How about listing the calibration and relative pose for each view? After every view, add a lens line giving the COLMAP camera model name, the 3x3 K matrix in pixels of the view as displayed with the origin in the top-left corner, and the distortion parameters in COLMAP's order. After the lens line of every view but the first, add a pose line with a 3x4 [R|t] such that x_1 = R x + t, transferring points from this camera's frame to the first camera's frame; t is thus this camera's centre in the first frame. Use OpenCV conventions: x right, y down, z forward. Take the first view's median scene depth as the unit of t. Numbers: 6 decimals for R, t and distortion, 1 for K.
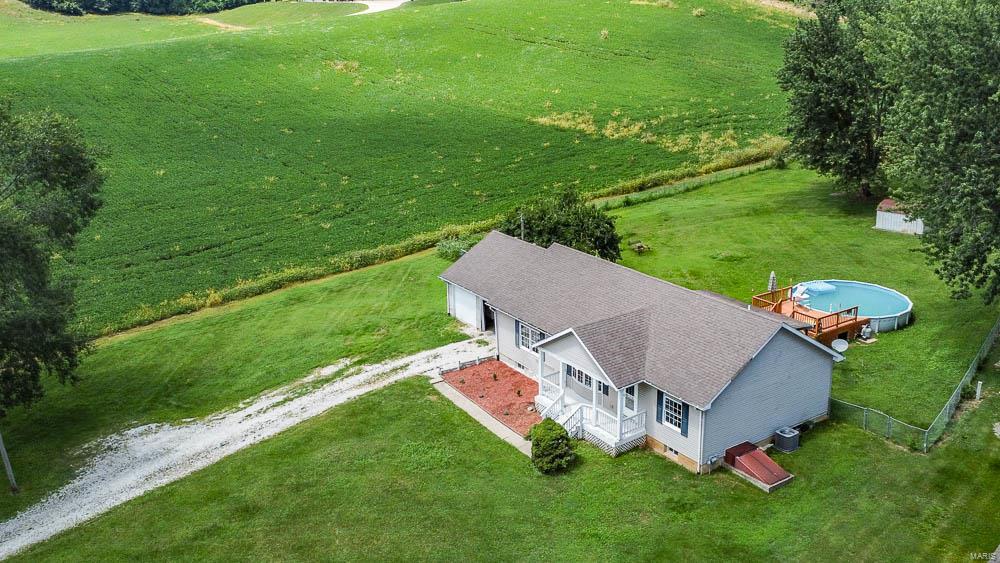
lens RADIAL K [[877.1, 0, 592.2], [0, 877.1, 281.6], [0, 0, 1]] dist [0.003813, -0.000139]
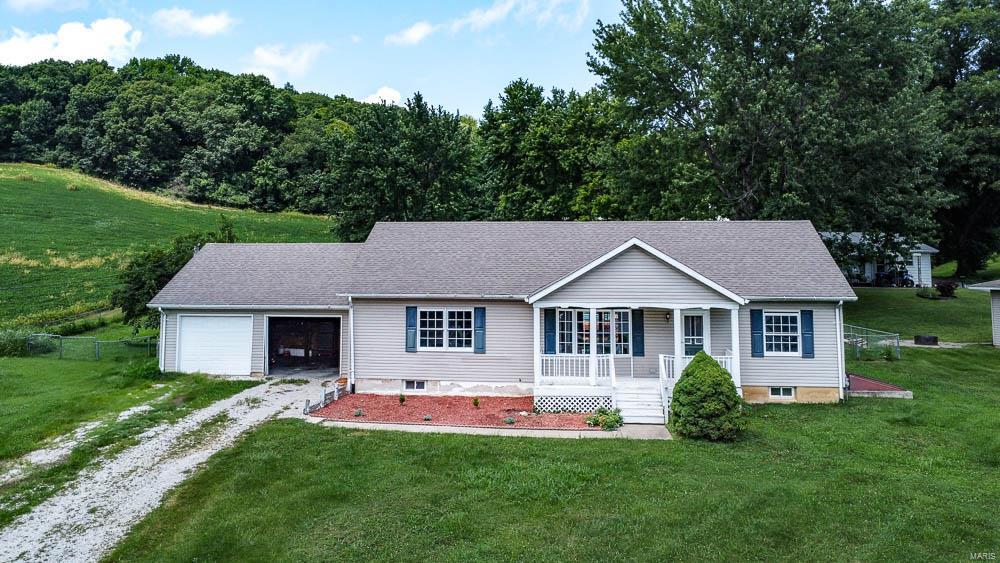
lens RADIAL K [[748.7, 0, 500.9], [0, 748.7, 196.3], [0, 0, 1]] dist [-0.015444, -0.009492]
pose [[0.703376, 0.062802, 0.708038, -0.509389], [0.212838, 0.931780, -0.294085, 0.169956], [-0.678205, 0.357550, 0.642025, 0.684338]]
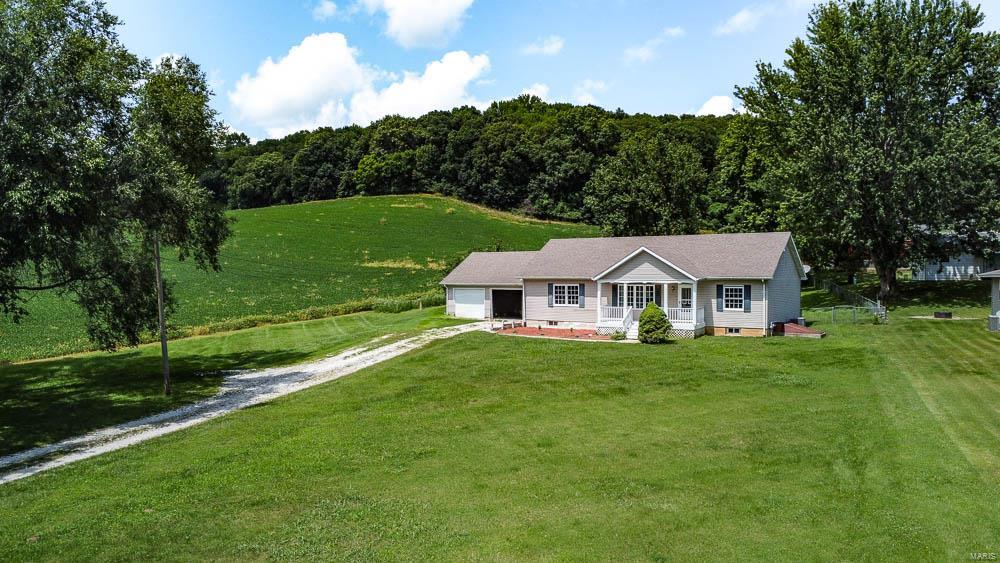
lens RADIAL K [[738.5, 0, 520.8], [0, 738.5, 280.8], [0, 0, 1]] dist [-0.014541, -0.004807]
pose [[0.945389, -0.011722, 0.325734, -0.550279], [0.104252, 0.957732, -0.268108, 0.373964], [-0.308823, 0.287425, 0.906651, 0.079400]]
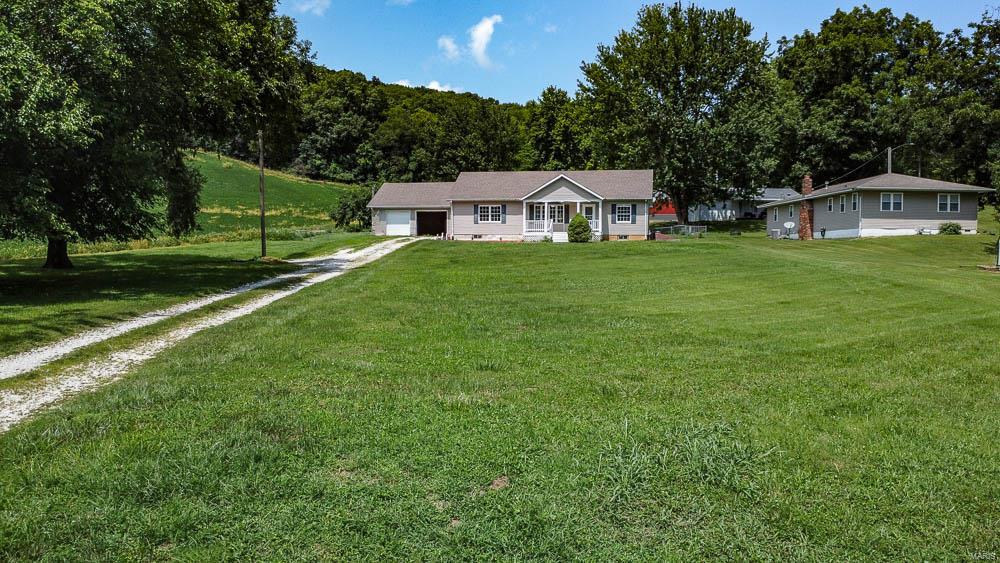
lens RADIAL K [[732.5, 0, 506.0], [0, 732.5, 305.6], [0, 0, 1]] dist [-0.009110, -0.000940]
pose [[0.765241, -0.049388, 0.641847, -1.052055], [0.187883, 0.970777, -0.149305, 0.500068], [-0.615716, 0.234846, 0.752158, 0.037050]]
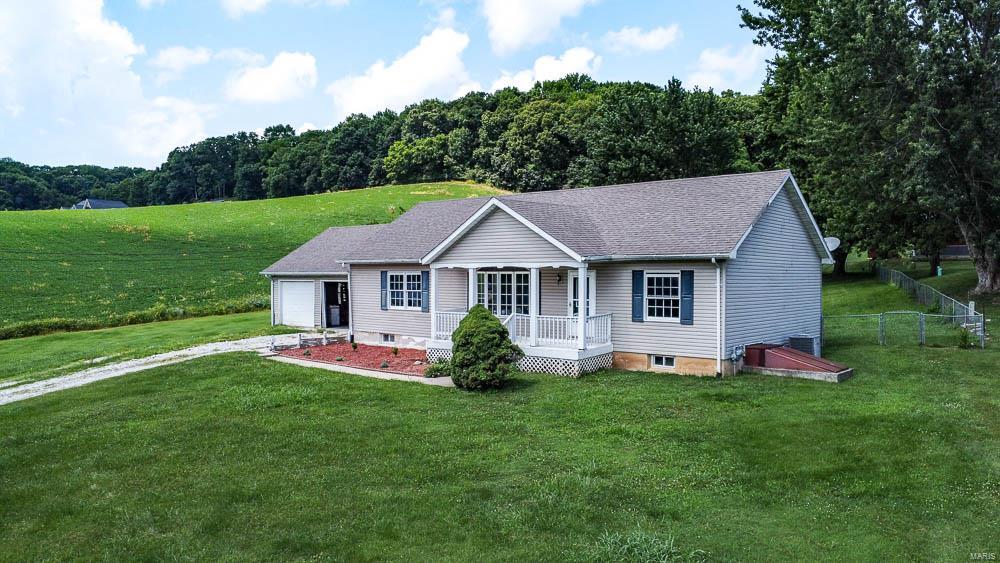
lens RADIAL K [[738.5, 0, 520.8], [0, 738.5, 280.8], [0, 0, 1]] dist [-0.014541, -0.004807]
pose [[0.975382, -0.012135, 0.220186, -0.130545], [0.073889, 0.958752, -0.274473, 0.272617], [-0.207773, 0.283985, 0.936046, 0.474453]]
